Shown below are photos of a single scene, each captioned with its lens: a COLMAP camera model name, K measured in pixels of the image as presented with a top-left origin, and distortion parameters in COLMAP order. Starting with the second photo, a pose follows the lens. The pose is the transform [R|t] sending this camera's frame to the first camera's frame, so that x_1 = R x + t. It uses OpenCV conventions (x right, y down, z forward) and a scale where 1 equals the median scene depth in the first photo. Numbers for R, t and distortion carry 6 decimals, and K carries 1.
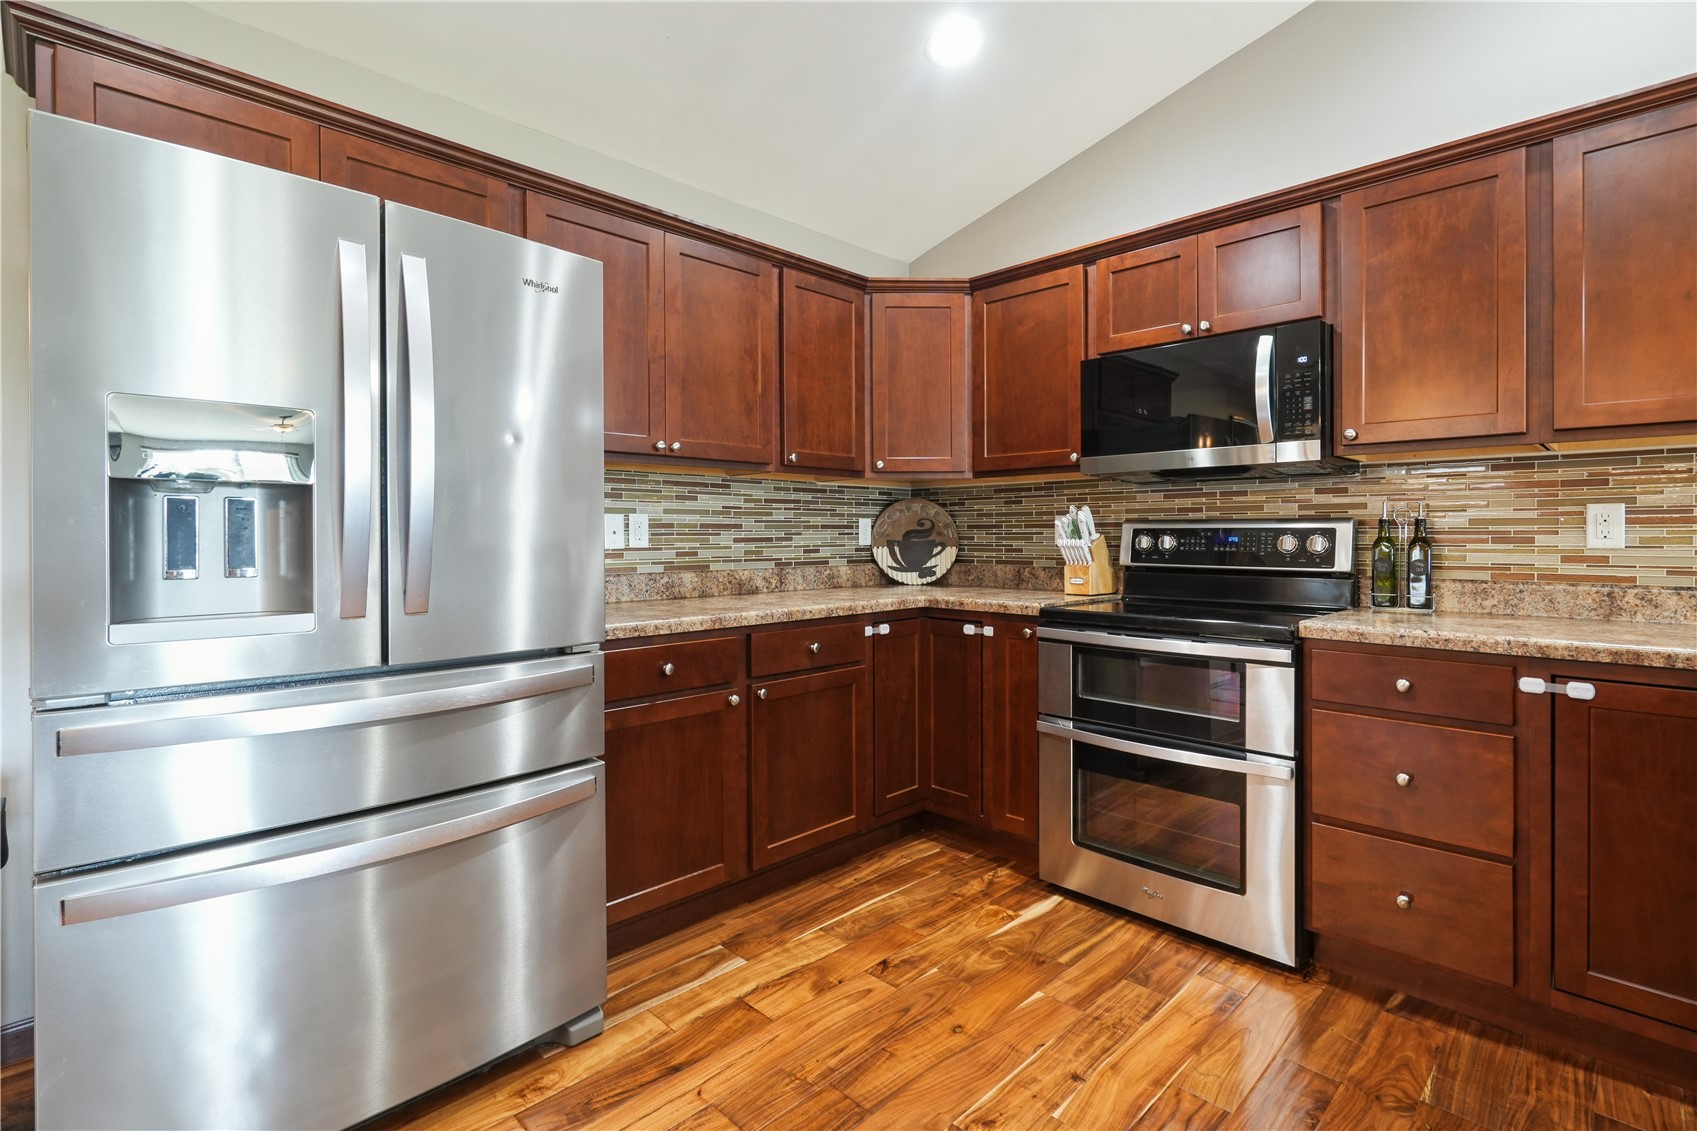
lens RADIAL K [[774.0, 0, 848.5], [0, 774.0, 544.1], [0, 0, 1]] dist [-0.008943, 0.004694]
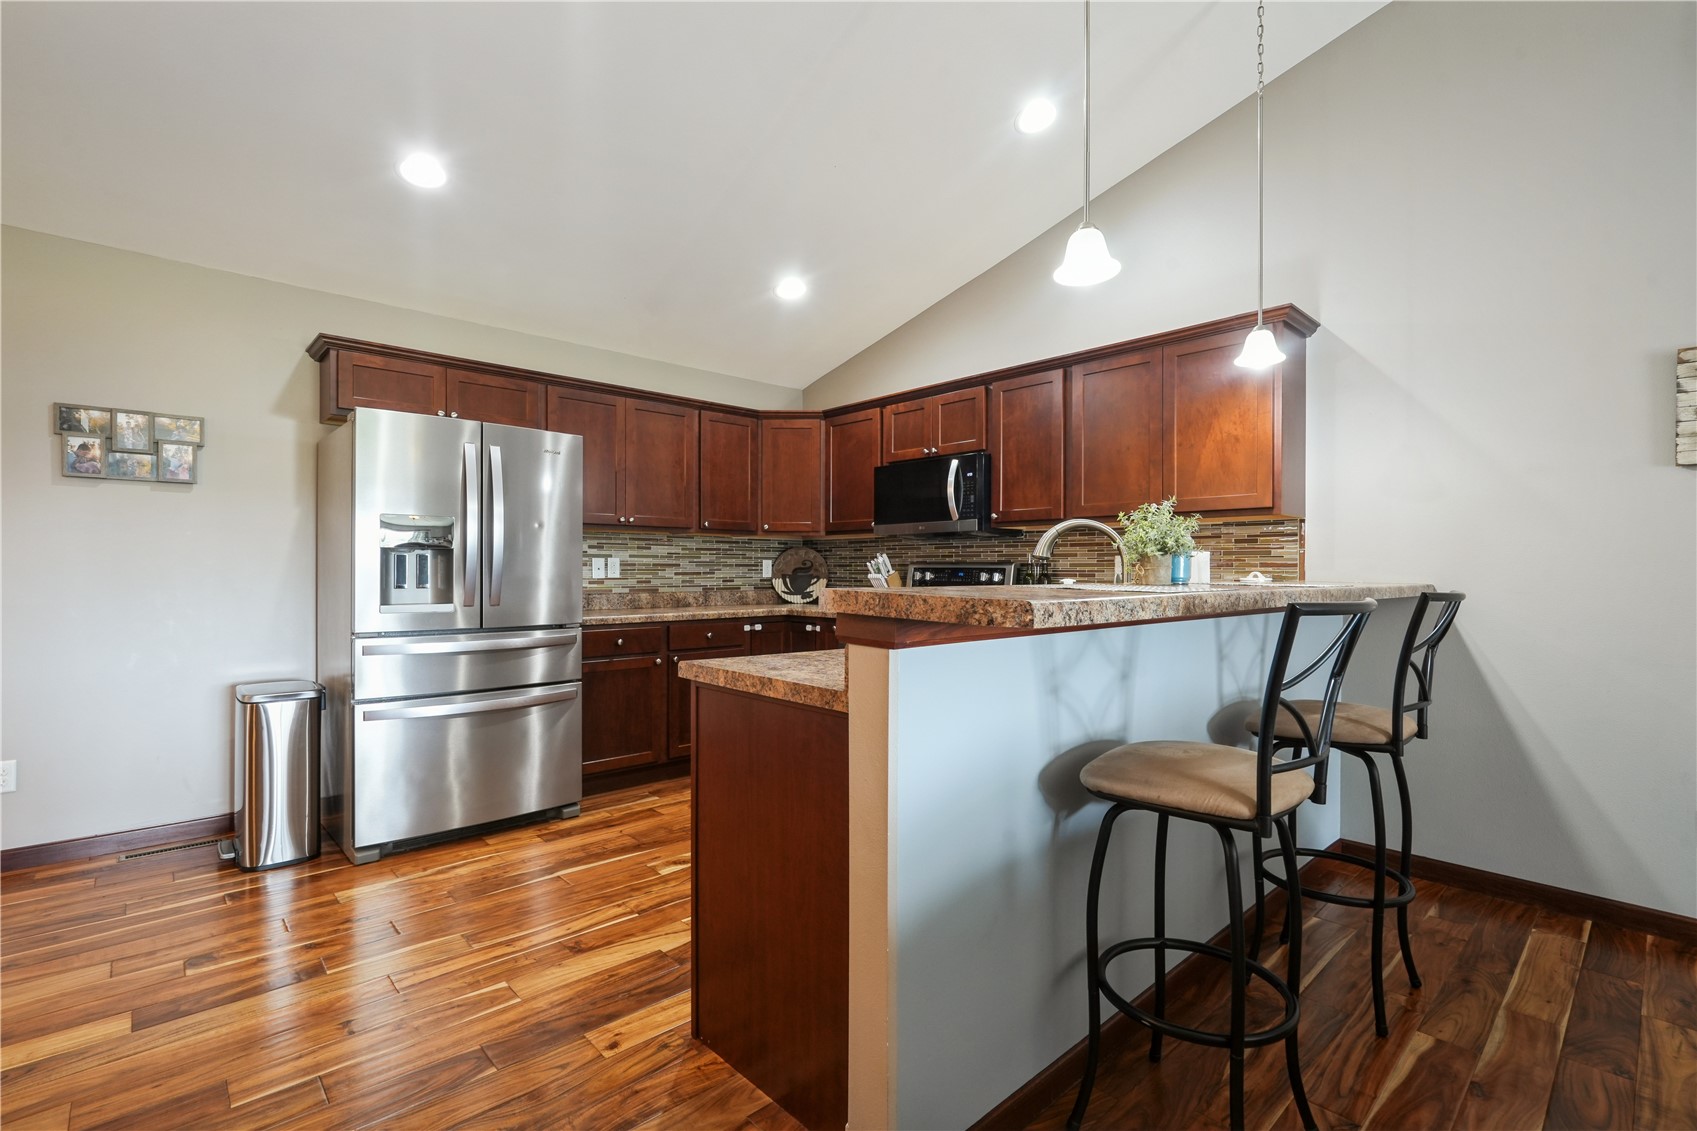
lens RADIAL K [[774.0, 0, 843.2], [0, 774.0, 571.5], [0, 0, 1]] dist [-0.008943, 0.004694]
pose [[0.998977, 0.004283, -0.045008, 0.309093], [-0.004757, 0.999934, -0.010437, 0.006326], [0.044961, 0.010641, 0.998932, -0.671631]]
